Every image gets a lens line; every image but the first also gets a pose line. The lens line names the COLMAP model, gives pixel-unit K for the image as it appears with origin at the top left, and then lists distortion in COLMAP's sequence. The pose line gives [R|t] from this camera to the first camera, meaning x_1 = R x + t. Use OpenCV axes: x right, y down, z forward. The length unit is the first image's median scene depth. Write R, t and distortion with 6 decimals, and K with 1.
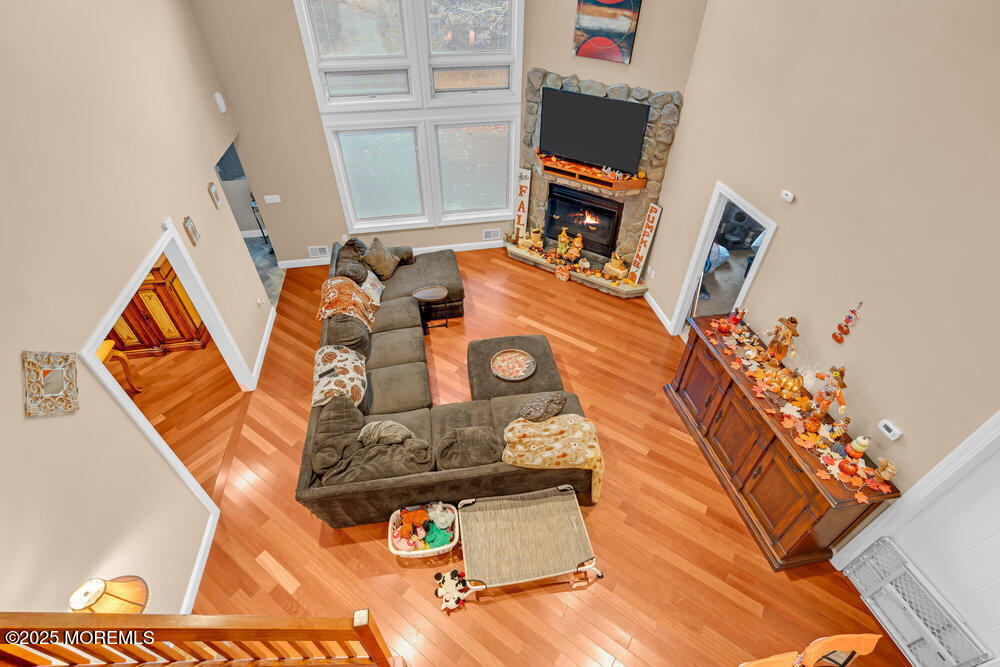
lens RADIAL K [[459.2, 0, 501.8], [0, 459.2, 333.5], [0, 0, 1]] dist [0.001105, 0.000511]
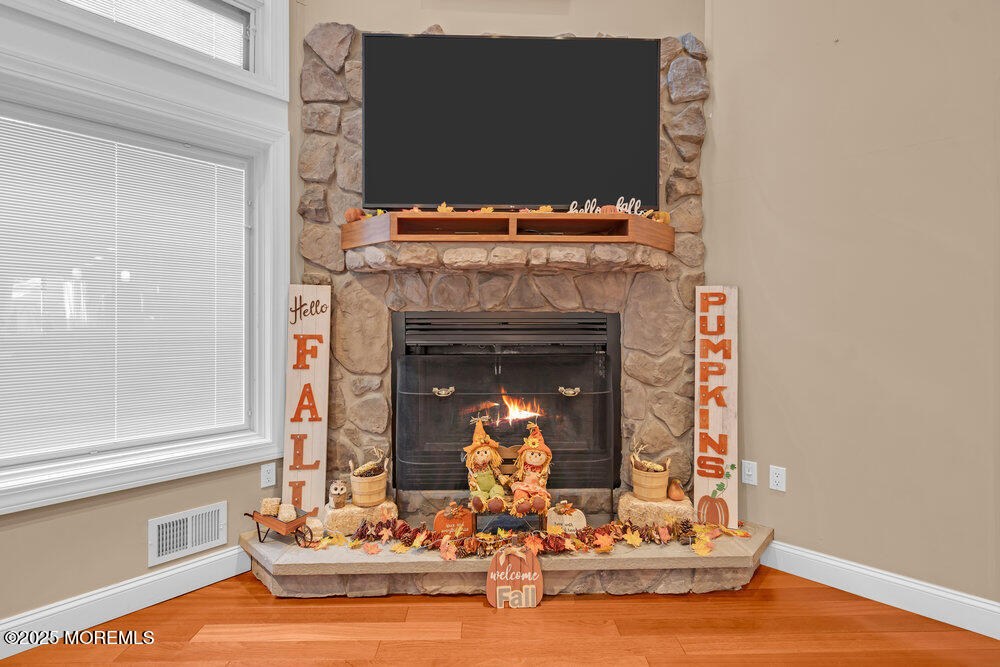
lens RADIAL K [[470.0, 0, 499.7], [0, 470.0, 322.8], [0, 0, 1]] dist [-0.000821, 0.000463]
pose [[0.813650, -0.009438, 0.581279, -0.037137], [0.391638, 0.747839, -0.536056, -0.104824], [-0.429643, 0.663813, 0.612176, 0.776724]]
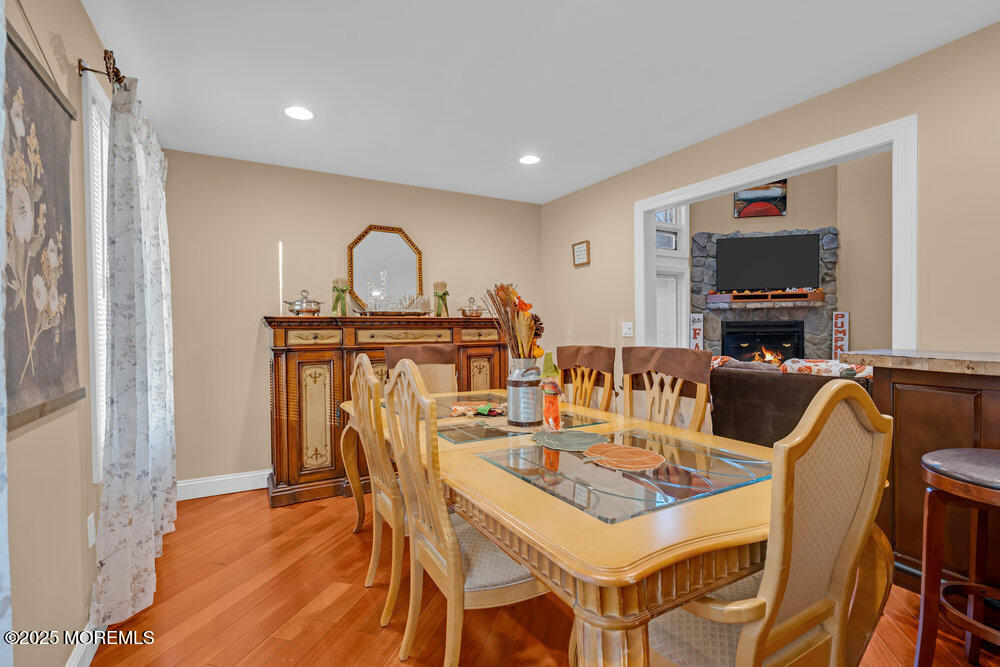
lens RADIAL K [[459.2, 0, 501.8], [0, 459.2, 333.5], [0, 0, 1]] dist [0.001105, 0.000511]
pose [[0.947629, -0.021268, 0.318665, -0.768357], [0.224208, 0.754872, -0.616360, 0.260014], [-0.227442, 0.655527, 0.720107, 0.357167]]
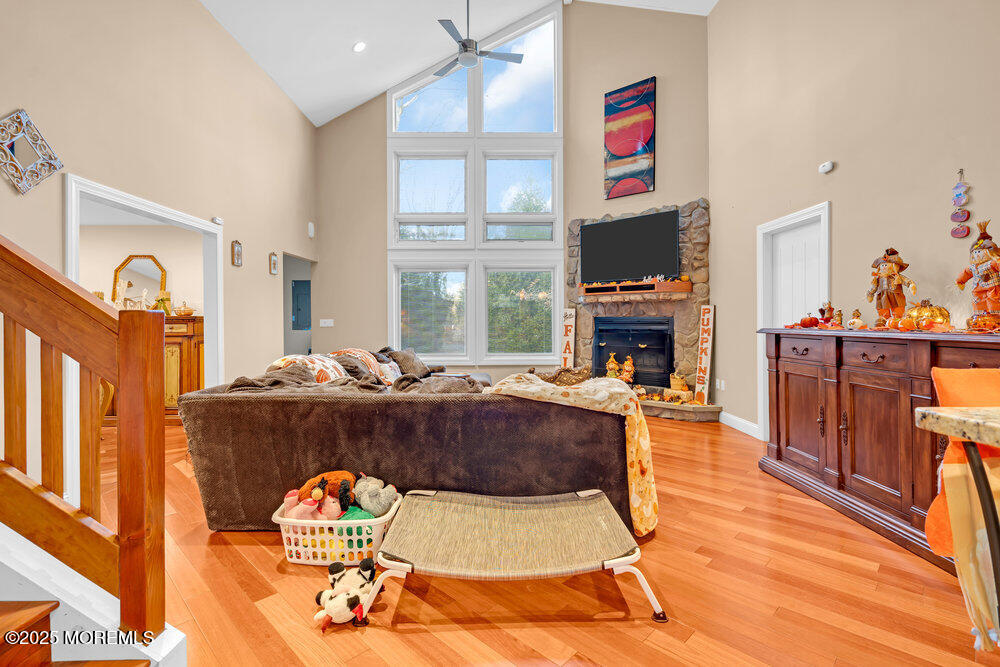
lens RADIAL K [[470.0, 0, 499.7], [0, 470.0, 322.8], [0, 0, 1]] dist [-0.000821, 0.000463]
pose [[0.984442, -0.010480, -0.175399, 0.083265], [-0.107978, 0.751420, -0.650929, 0.363805], [0.138620, 0.659741, 0.738597, 0.247698]]
